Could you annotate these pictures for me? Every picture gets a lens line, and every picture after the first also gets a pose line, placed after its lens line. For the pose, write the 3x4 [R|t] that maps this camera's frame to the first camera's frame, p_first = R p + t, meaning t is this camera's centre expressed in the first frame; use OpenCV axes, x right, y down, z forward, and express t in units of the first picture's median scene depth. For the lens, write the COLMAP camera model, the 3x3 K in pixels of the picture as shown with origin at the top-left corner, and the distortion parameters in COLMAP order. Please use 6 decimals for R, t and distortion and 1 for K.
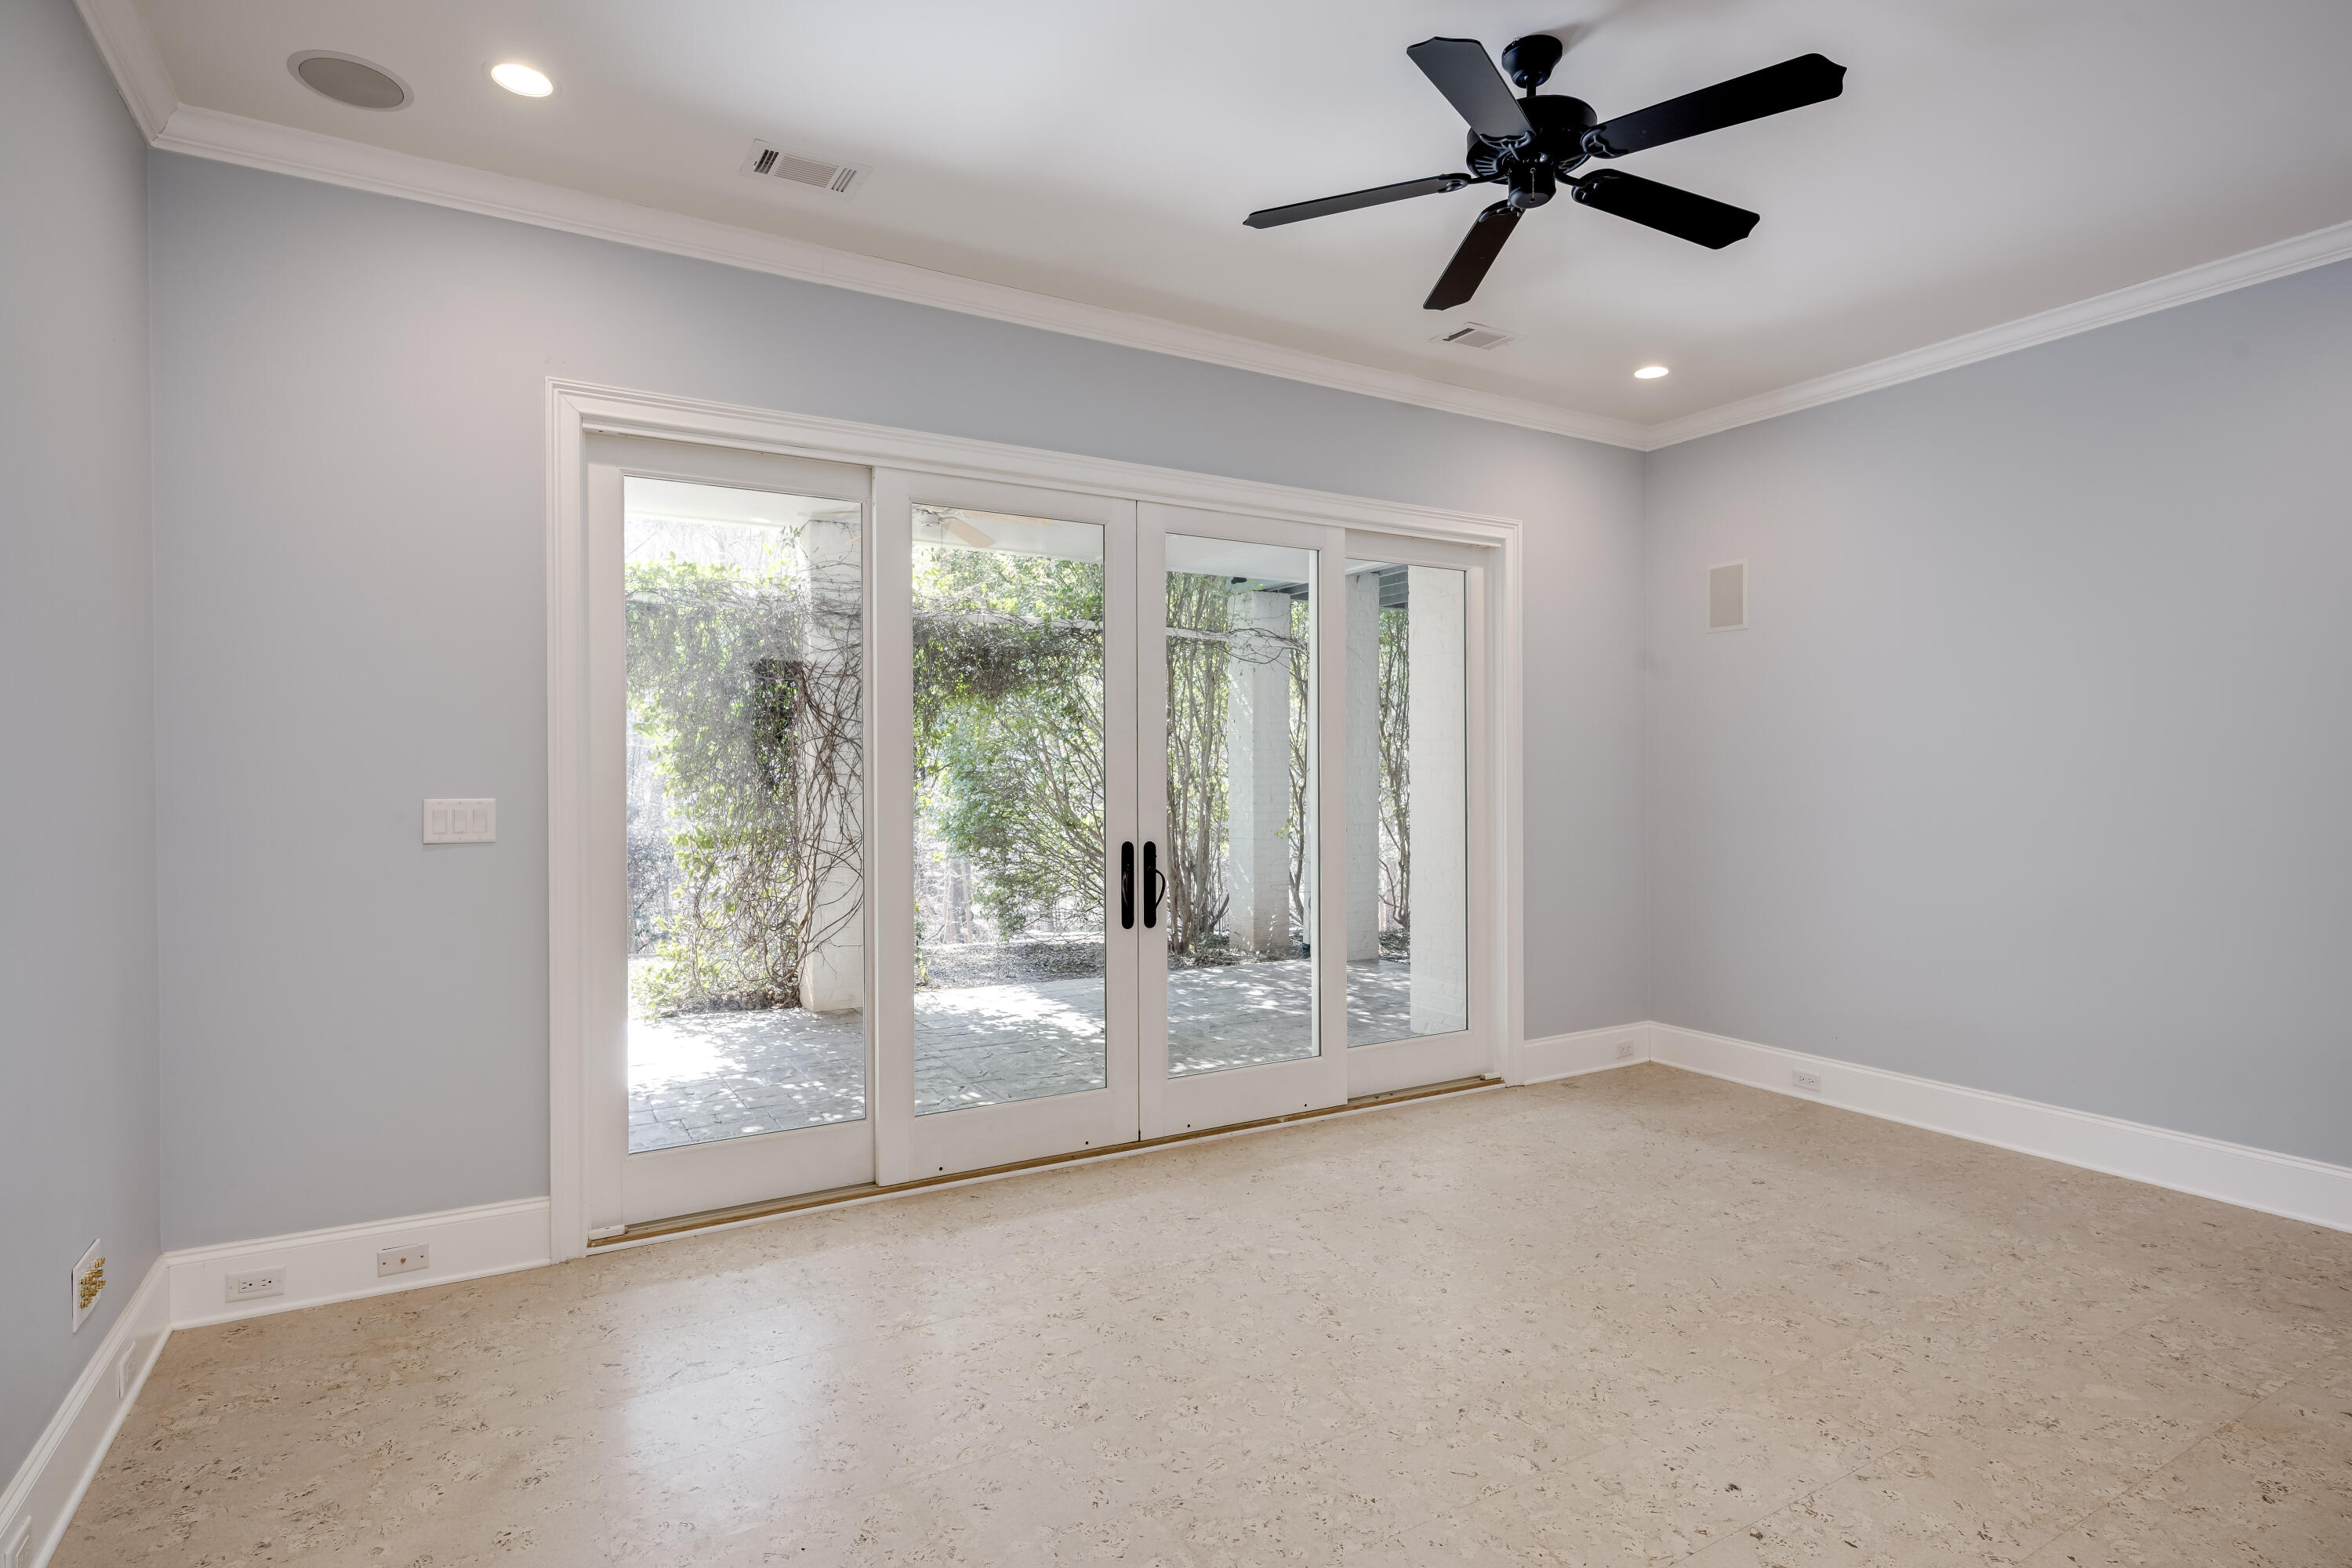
lens RADIAL K [[1185.9, 0, 1176.0], [0, 1185.9, 784.0], [0, 0, 1]] dist [0.001634, 0.000017]
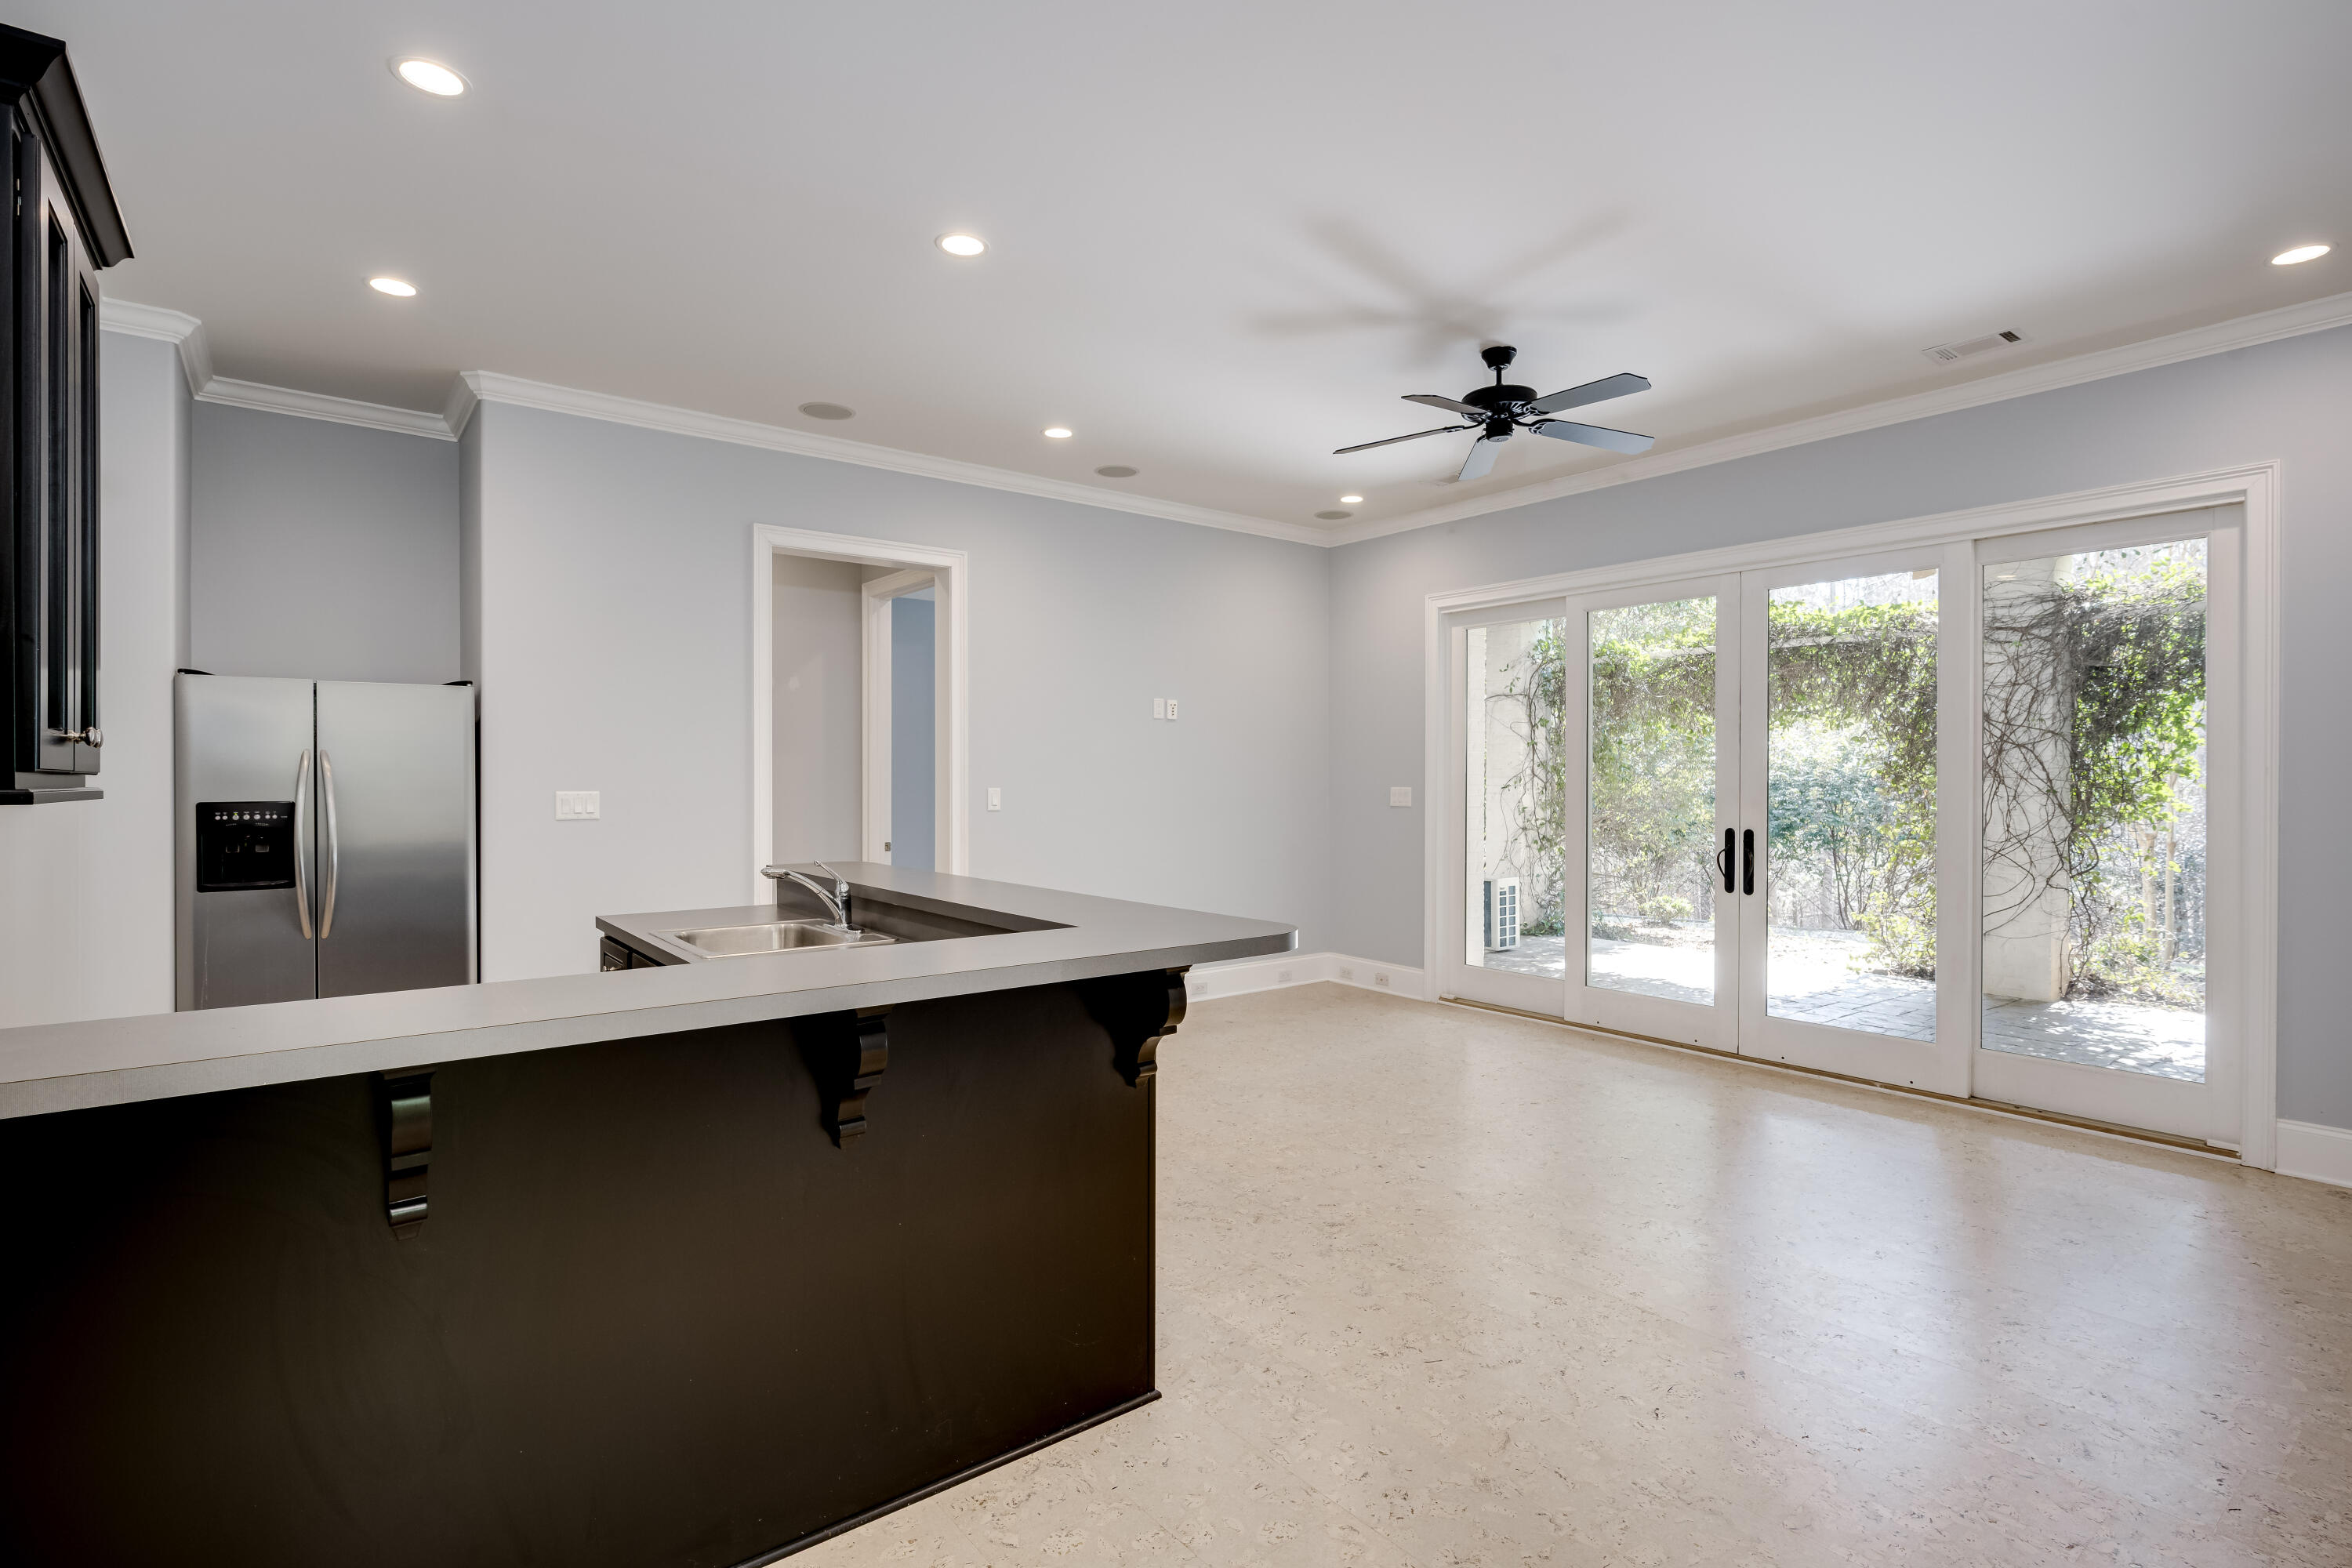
lens RADIAL K [[1185.9, 0, 1176.0], [0, 1185.9, 784.0], [0, 0, 1]] dist [0.001634, 0.000017]
pose [[0.116831, 0.007721, -0.993122, 0.992617], [-0.009181, 0.999935, 0.006694, -0.003663], [0.993109, 0.008336, 0.116894, 0.178646]]
